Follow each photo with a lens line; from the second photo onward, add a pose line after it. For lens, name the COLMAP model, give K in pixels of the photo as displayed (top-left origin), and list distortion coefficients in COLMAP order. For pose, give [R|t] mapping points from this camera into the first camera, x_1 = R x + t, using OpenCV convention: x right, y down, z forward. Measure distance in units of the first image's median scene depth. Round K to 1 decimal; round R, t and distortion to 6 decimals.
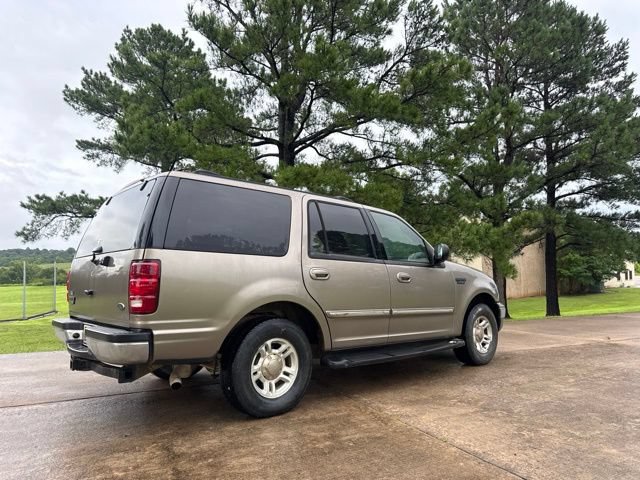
lens RADIAL K [[449.6, 0, 320.9], [0, 449.6, 241.9], [0, 0, 1]] dist [0.048832, -0.062601]
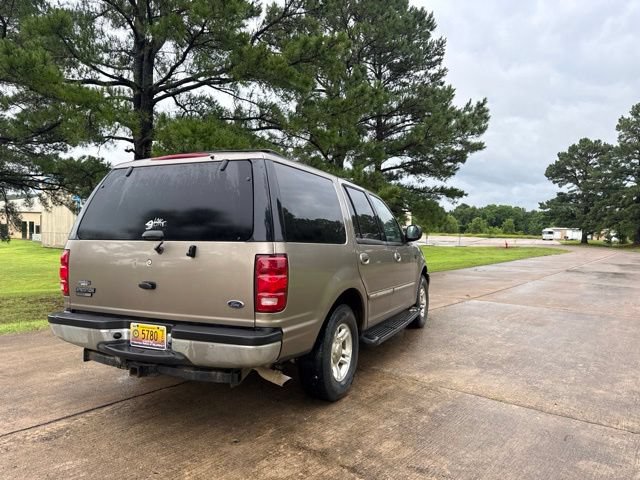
lens RADIAL K [[449.6, 0, 334.4], [0, 449.6, 240.8], [0, 0, 1]] dist [0.048832, -0.062601]
pose [[0.907230, 0.009420, 0.420529, -0.069710], [-0.047909, 0.995557, 0.081056, -0.007226], [-0.417898, -0.093683, 0.903651, 0.012169]]
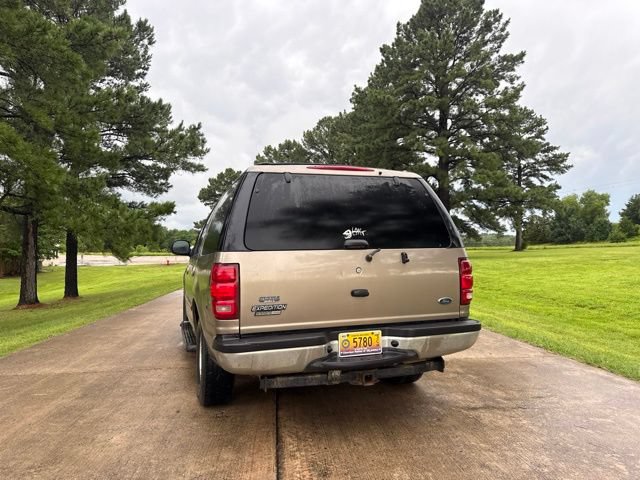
lens RADIAL K [[449.6, 0, 314.3], [0, 449.6, 239.8], [0, 0, 1]] dist [0.048832, -0.062601]
pose [[0.367302, 0.030542, 0.929600, -0.238228], [-0.064736, 0.997876, -0.007207, 0.009642], [-0.927846, -0.057531, 0.368499, 0.156002]]
